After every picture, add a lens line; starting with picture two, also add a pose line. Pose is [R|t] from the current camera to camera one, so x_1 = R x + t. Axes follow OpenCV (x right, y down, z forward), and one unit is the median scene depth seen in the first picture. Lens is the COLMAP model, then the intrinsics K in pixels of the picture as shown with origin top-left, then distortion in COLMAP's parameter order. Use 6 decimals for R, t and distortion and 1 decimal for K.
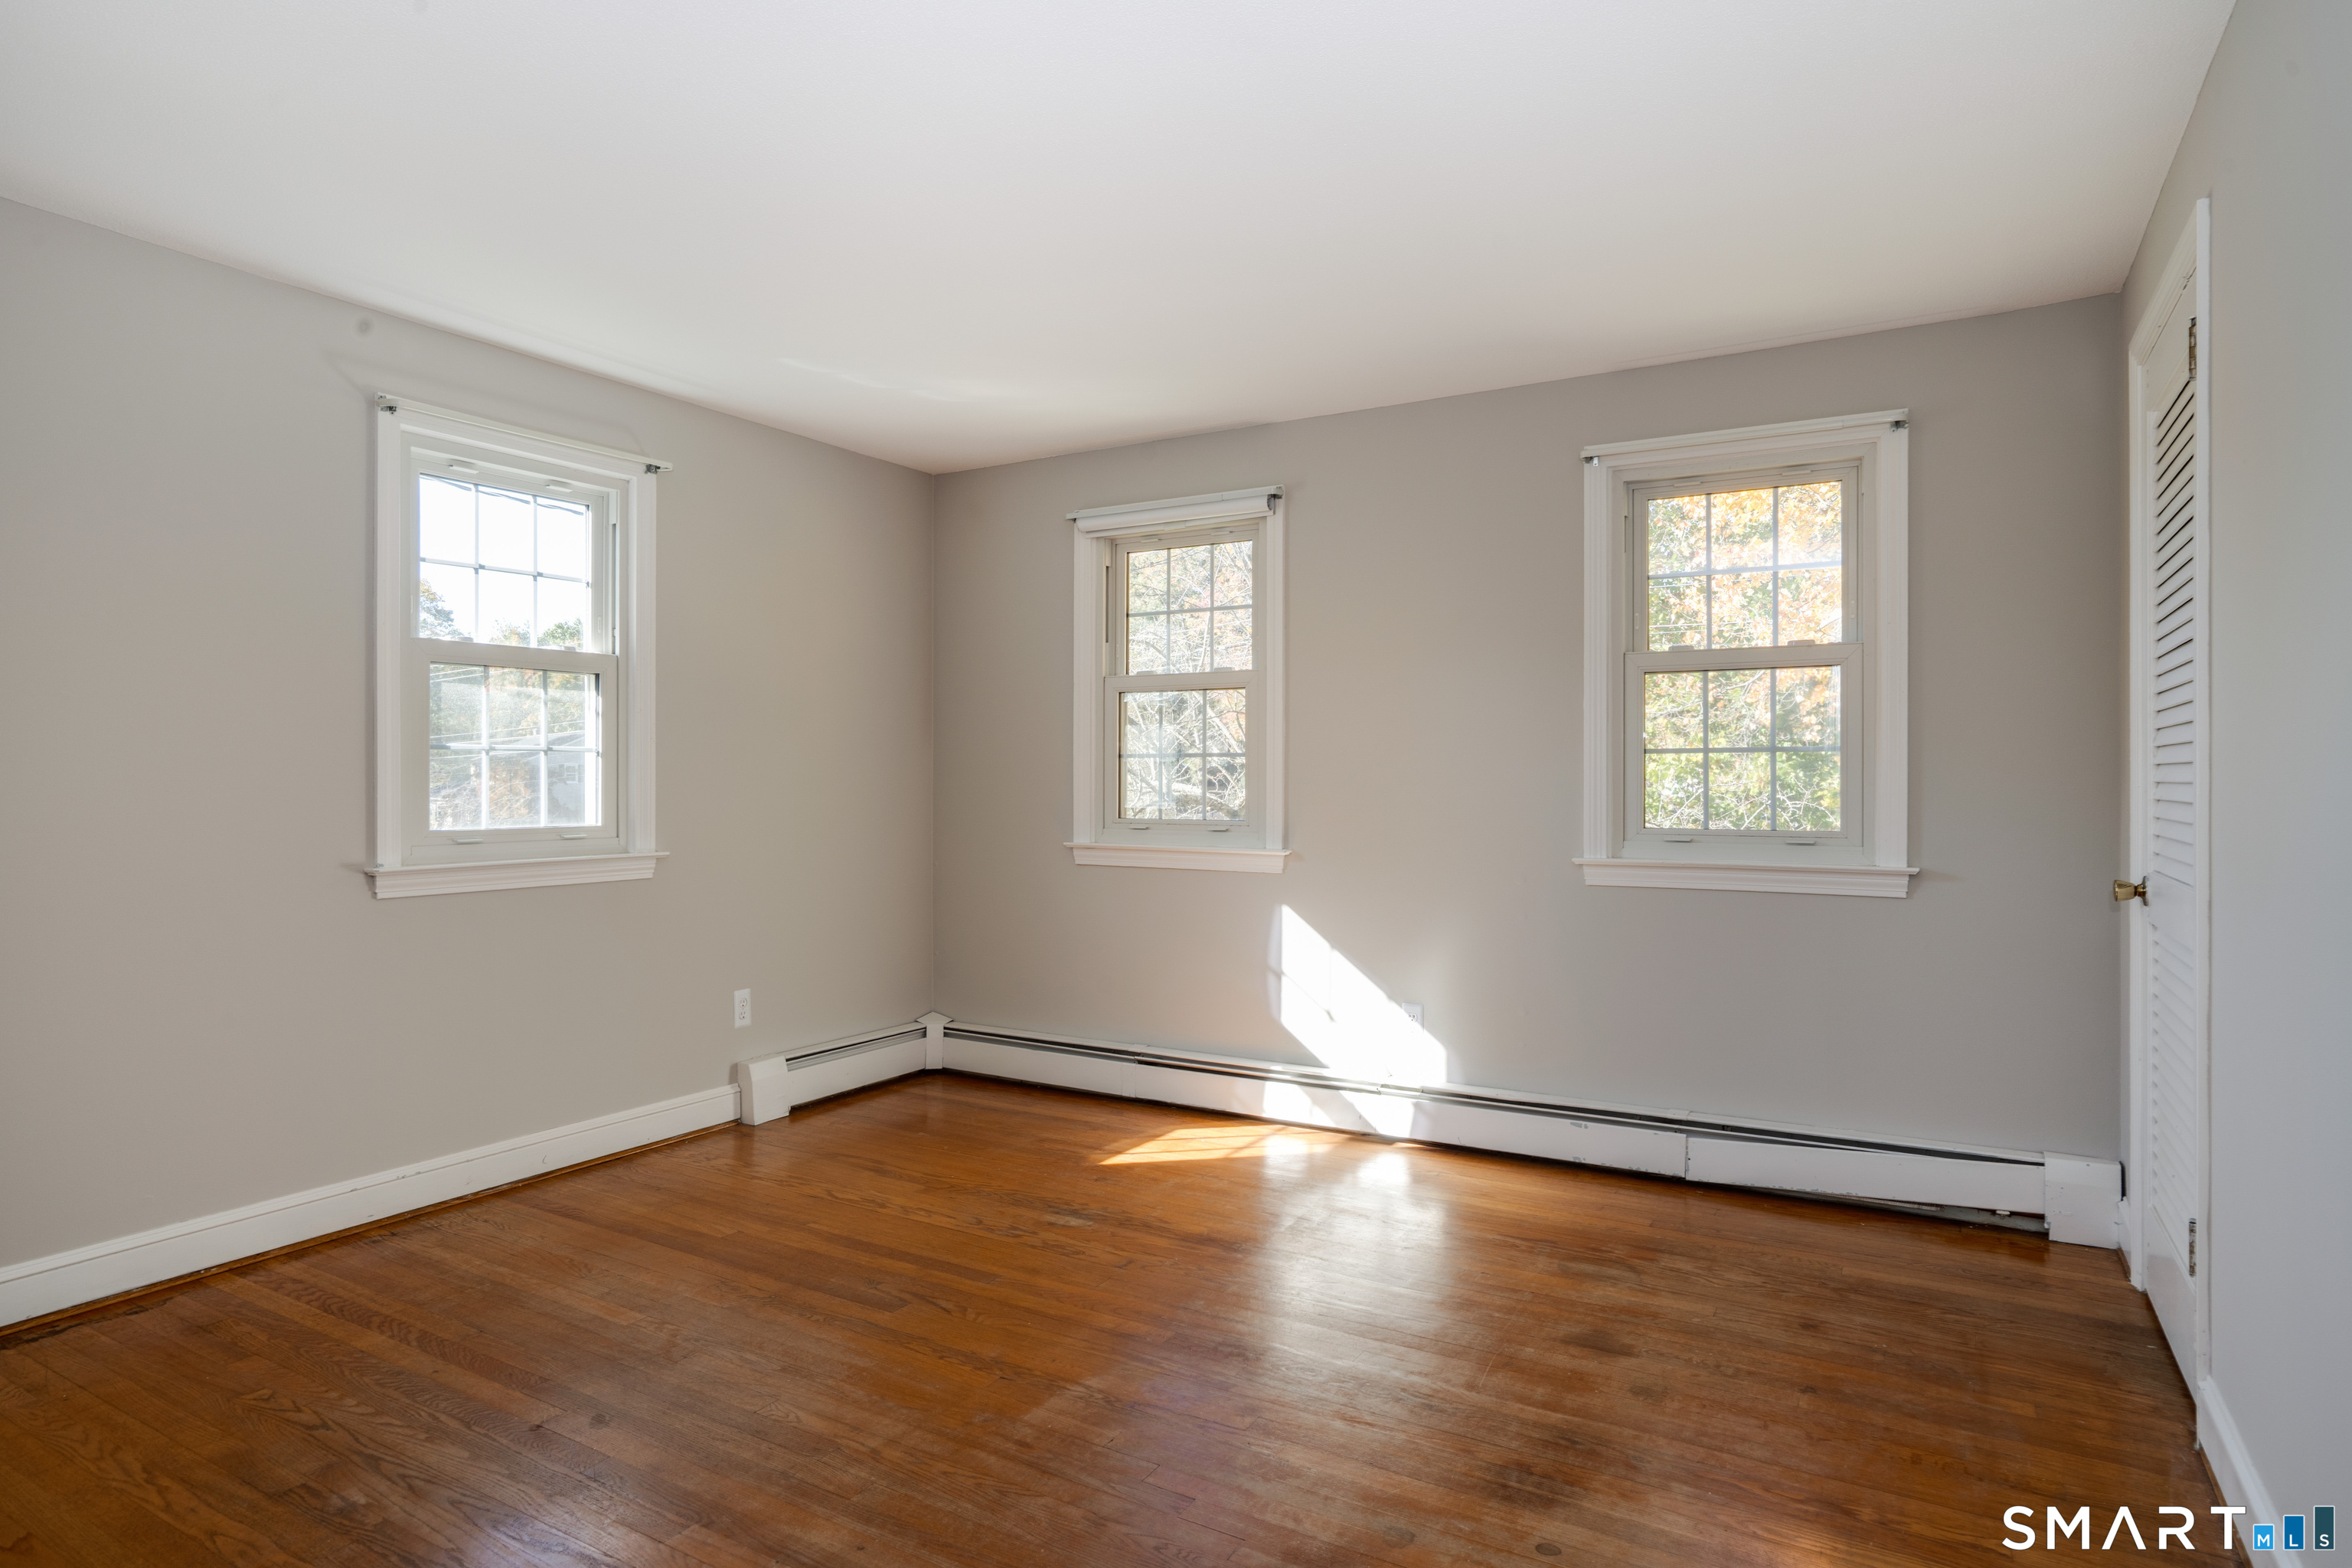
lens RADIAL K [[1207.2, 0, 1174.4], [0, 1207.2, 773.9], [0, 0, 1]] dist [-0.042357, 0.022073]
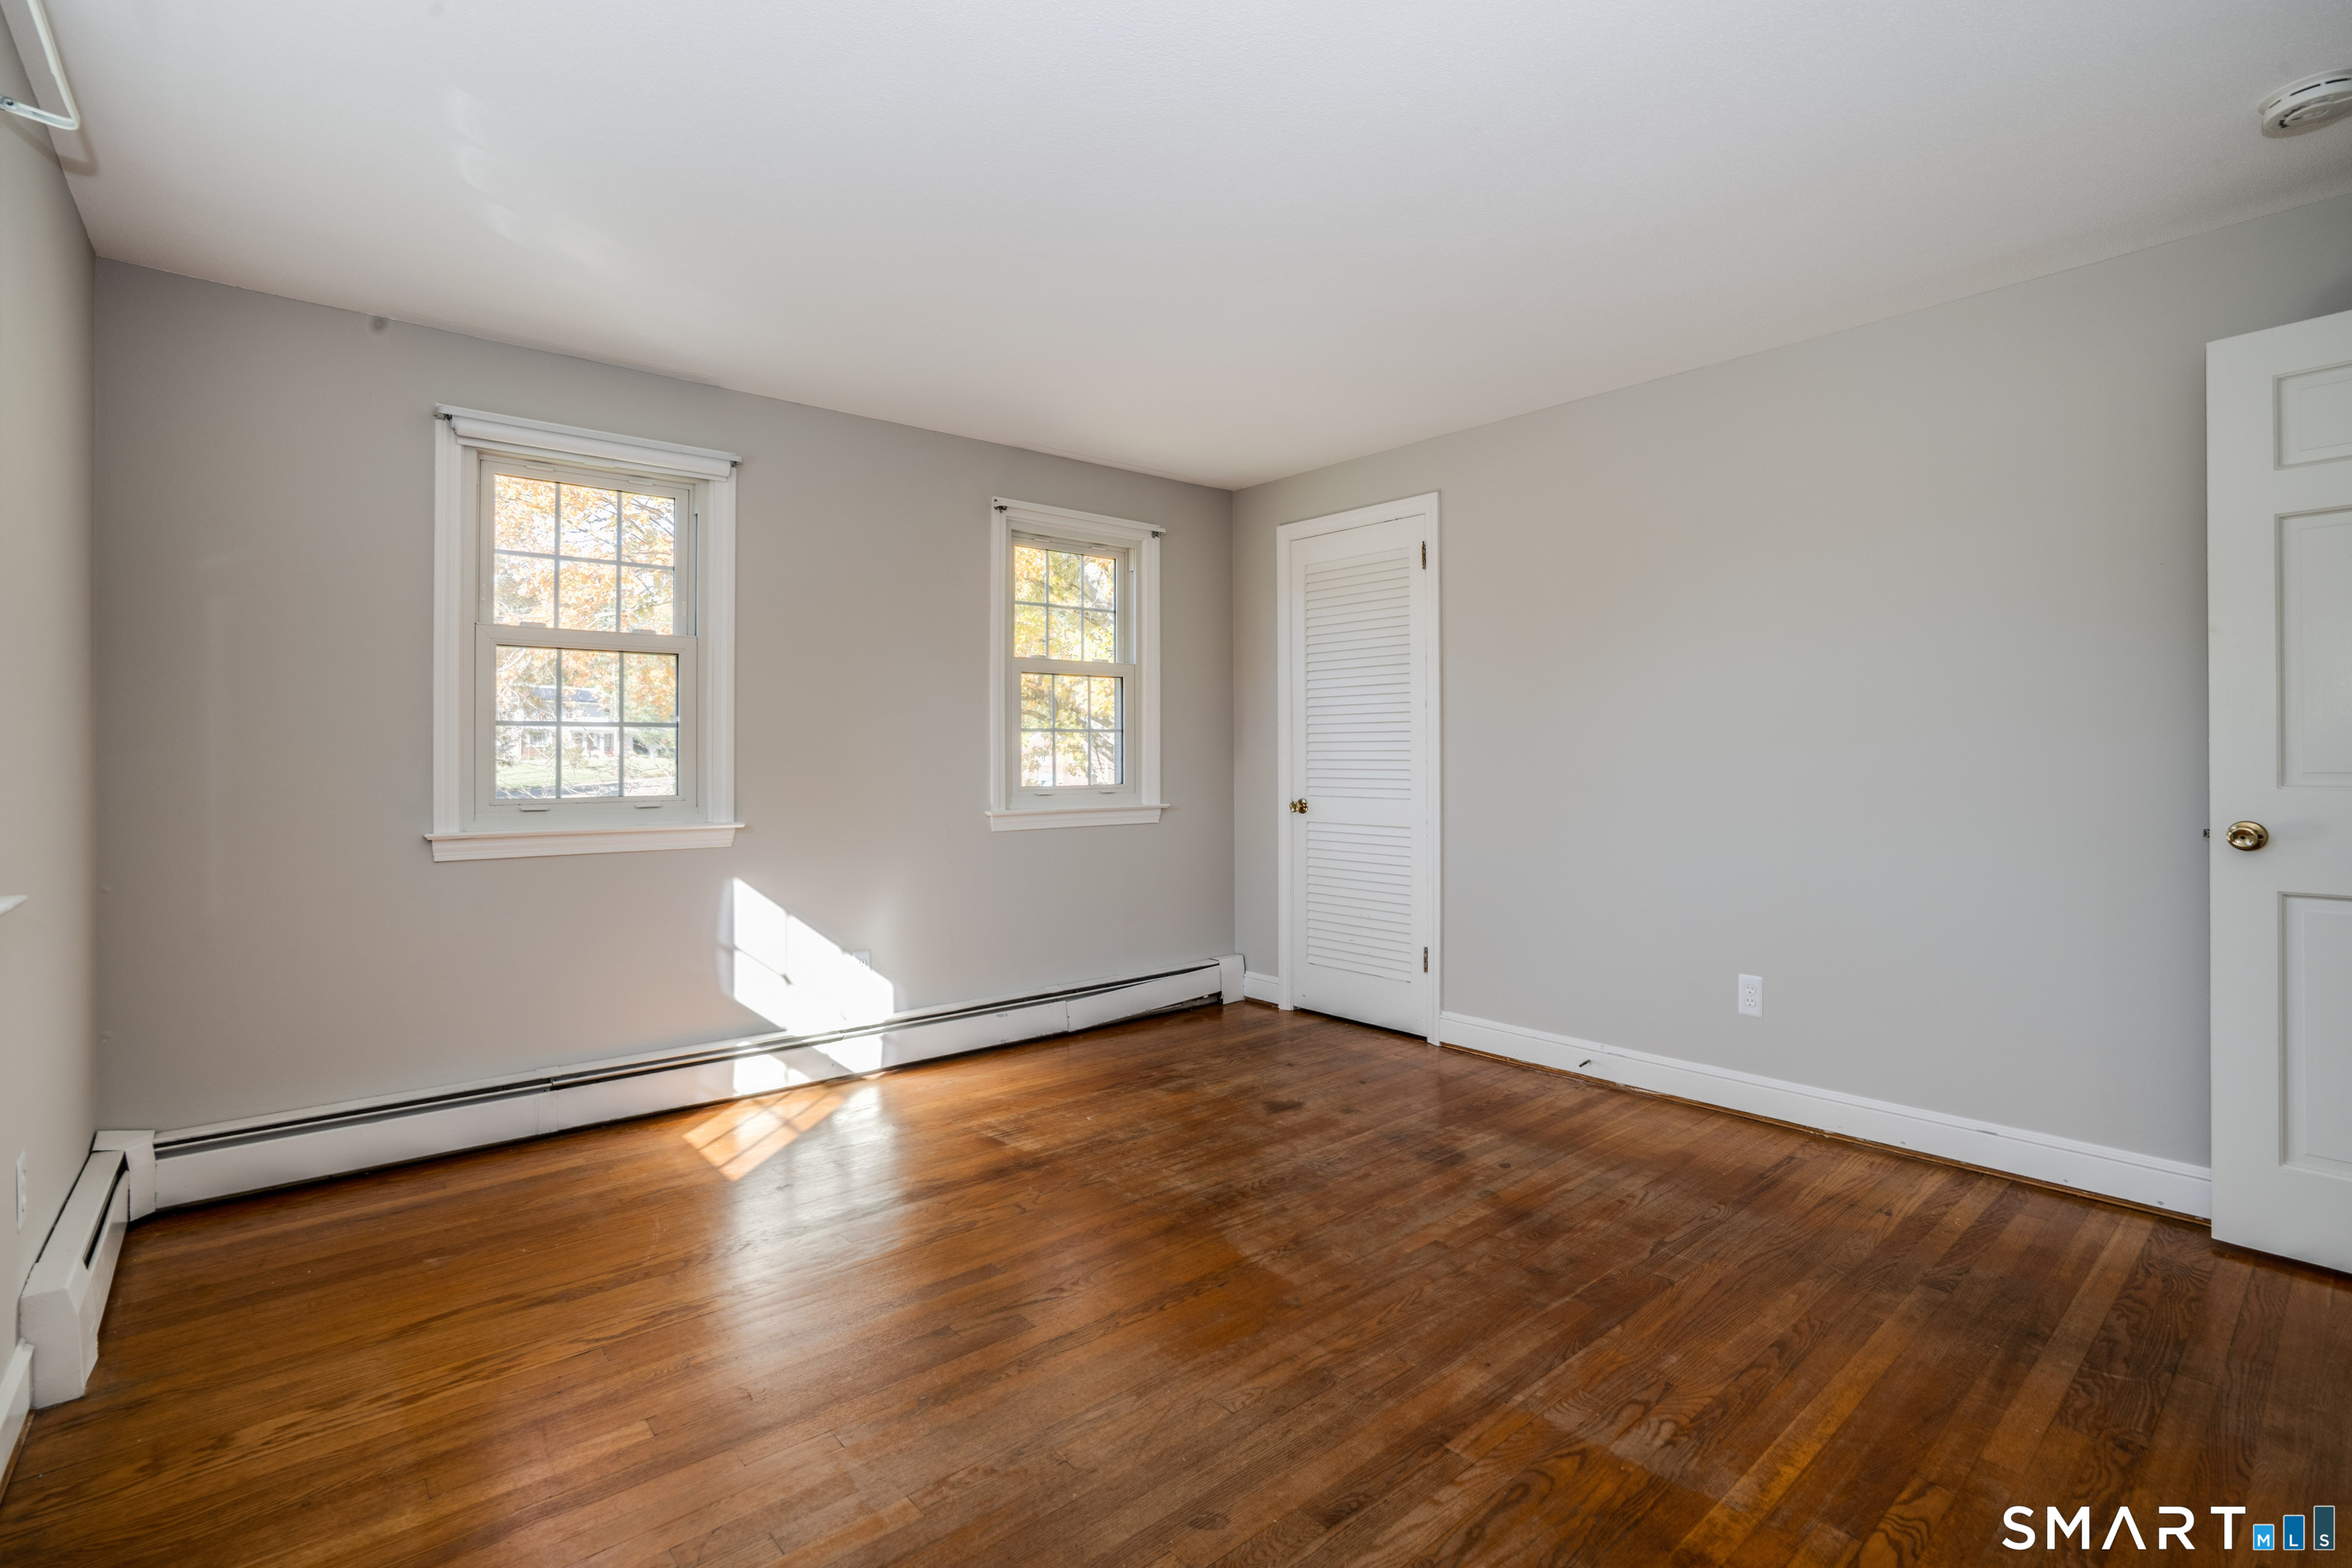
lens RADIAL K [[1033.7, 0, 1171.7], [0, 1033.7, 741.0], [0, 0, 1]] dist [0.000589, -0.013049]
pose [[0.381160, 0.006060, 0.924489, -0.585426], [-0.004741, 0.999978, -0.004600, -0.001794], [-0.924497, -0.002630, 0.381180, 0.365371]]
